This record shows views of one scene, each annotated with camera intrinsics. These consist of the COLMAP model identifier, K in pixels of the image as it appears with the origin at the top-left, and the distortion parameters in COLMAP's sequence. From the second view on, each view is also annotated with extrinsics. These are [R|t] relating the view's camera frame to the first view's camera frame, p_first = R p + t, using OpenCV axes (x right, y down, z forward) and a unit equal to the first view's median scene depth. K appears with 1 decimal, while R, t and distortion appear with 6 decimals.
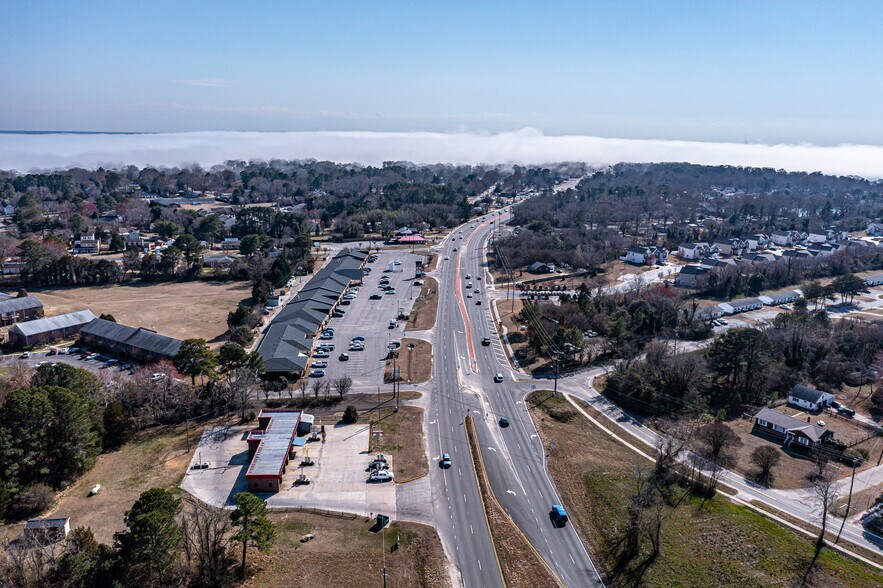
lens RADIAL K [[701.3, 0, 441.5], [0, 701.3, 294.0], [0, 0, 1]] dist [-0.014880, 0.010816]
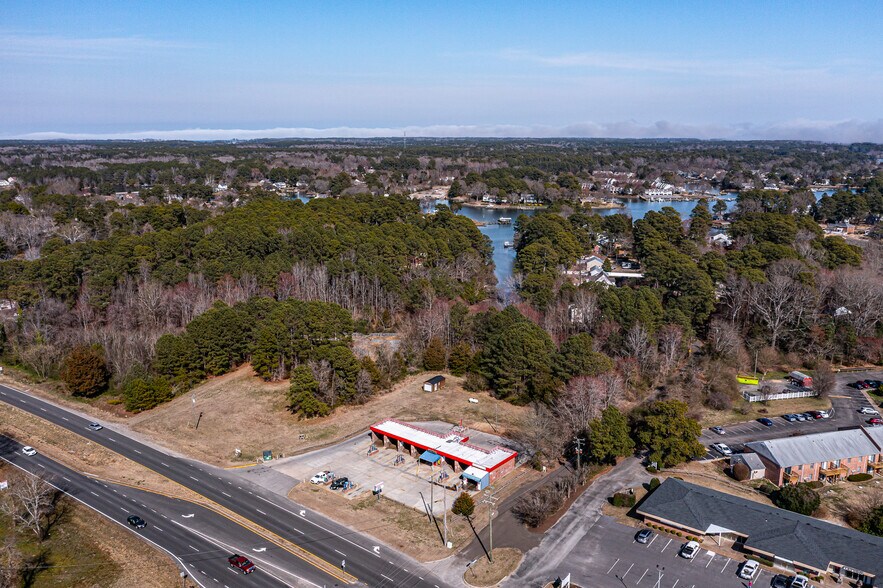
lens RADIAL K [[708.2, 0, 441.5], [0, 708.2, 294.0], [0, 0, 1]] dist [-0.016414, 0.009940]
pose [[-0.669735, 0.141801, -0.728936, 0.429850], [-0.179313, 0.921673, 0.344044, -0.309600], [0.720626, 0.361126, -0.591850, 1.404661]]
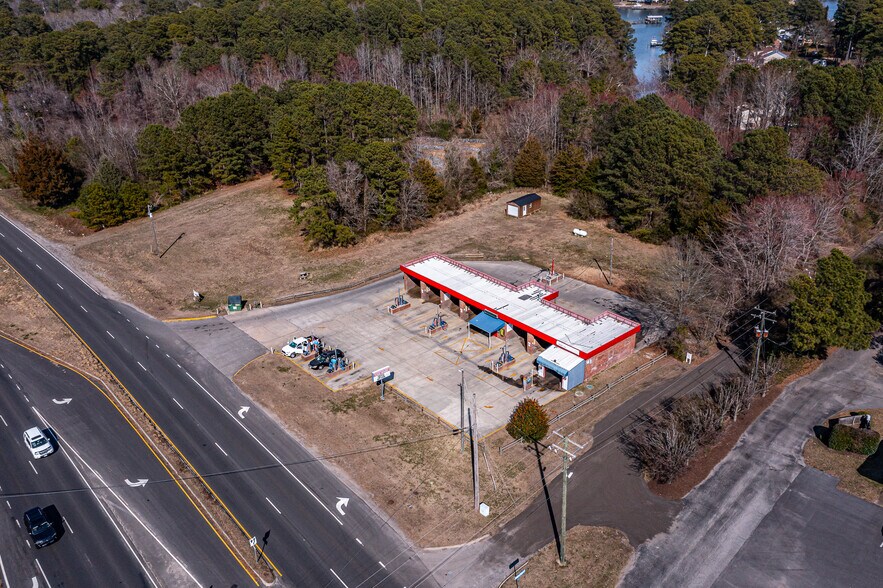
lens RADIAL K [[708.2, 0, 441.5], [0, 708.2, 294.0], [0, 0, 1]] dist [-0.016414, 0.009940]
pose [[-0.796174, 0.265226, -0.543840, 0.118418], [-0.124189, 0.808042, 0.575887, -0.121381], [0.592186, 0.526045, -0.610404, 1.225295]]
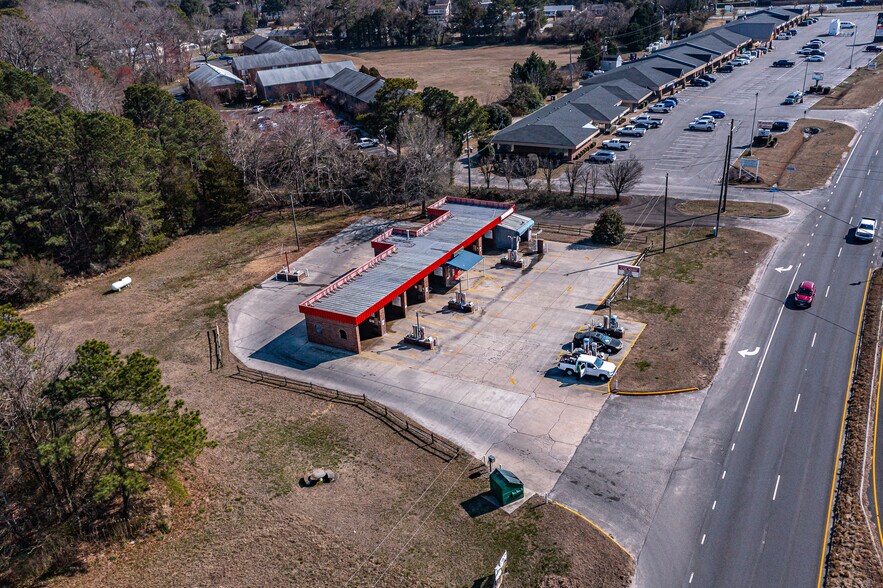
lens RADIAL K [[756.2, 0, 441.5], [0, 756.2, 294.0], [0, 0, 1]] dist [-0.007666, -0.005930]
pose [[0.832342, 0.169659, -0.527658, 0.061236], [-0.048546, 0.970657, 0.235519, 0.101665], [0.552133, -0.170416, 0.816154, 0.517217]]
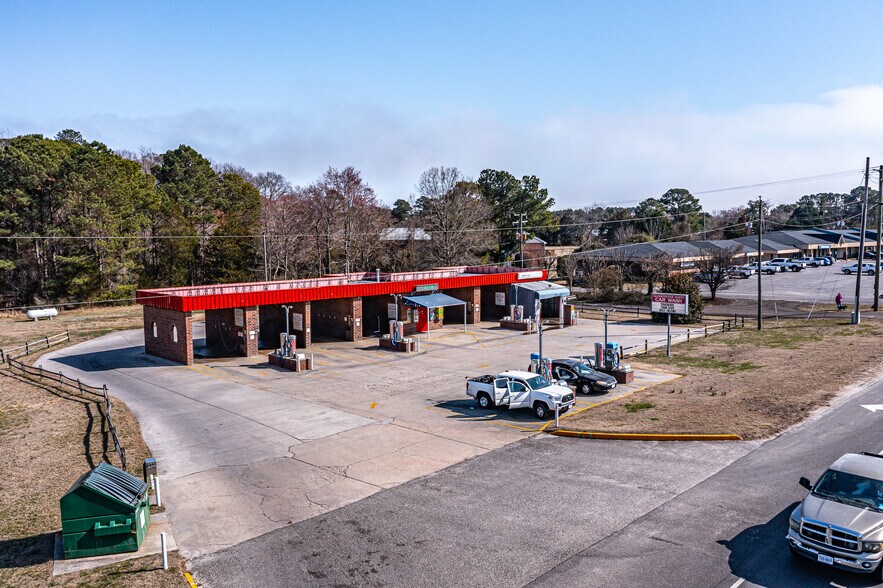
lens RADIAL K [[711.8, 0, 441.5], [0, 711.8, 294.0], [0, 0, 1]] dist [-0.018275, 0.006095]
pose [[0.660141, 0.045218, -0.749779, 0.046248], [-0.147231, 0.986613, -0.070128, 0.214863], [0.736571, 0.156685, 0.657961, 0.728858]]
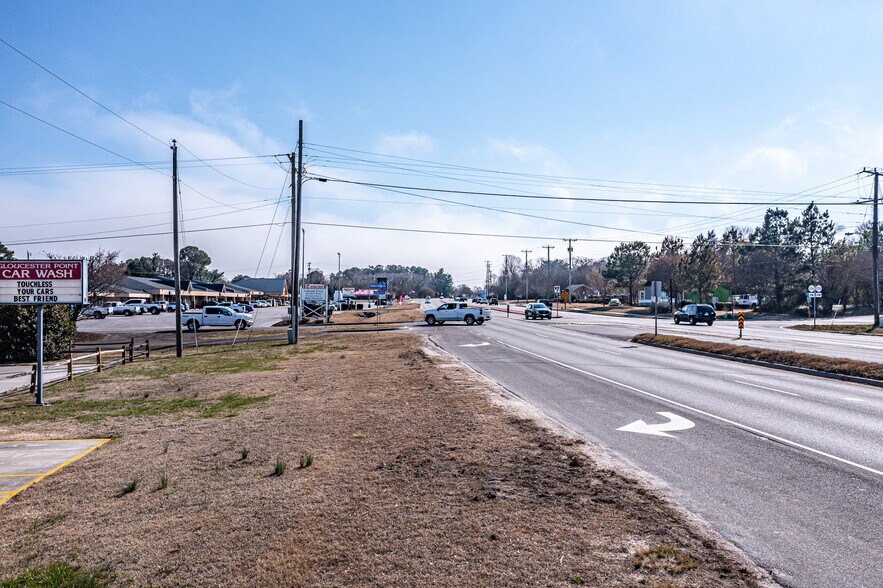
lens RADIAL K [[708.2, 0, 441.5], [0, 708.2, 294.0], [0, 0, 1]] dist [-0.016414, 0.009940]
pose [[0.998447, -0.018955, 0.052389, -0.032007], [0.030522, 0.972771, -0.229749, 0.216881], [-0.046608, 0.230991, 0.971839, 0.845385]]
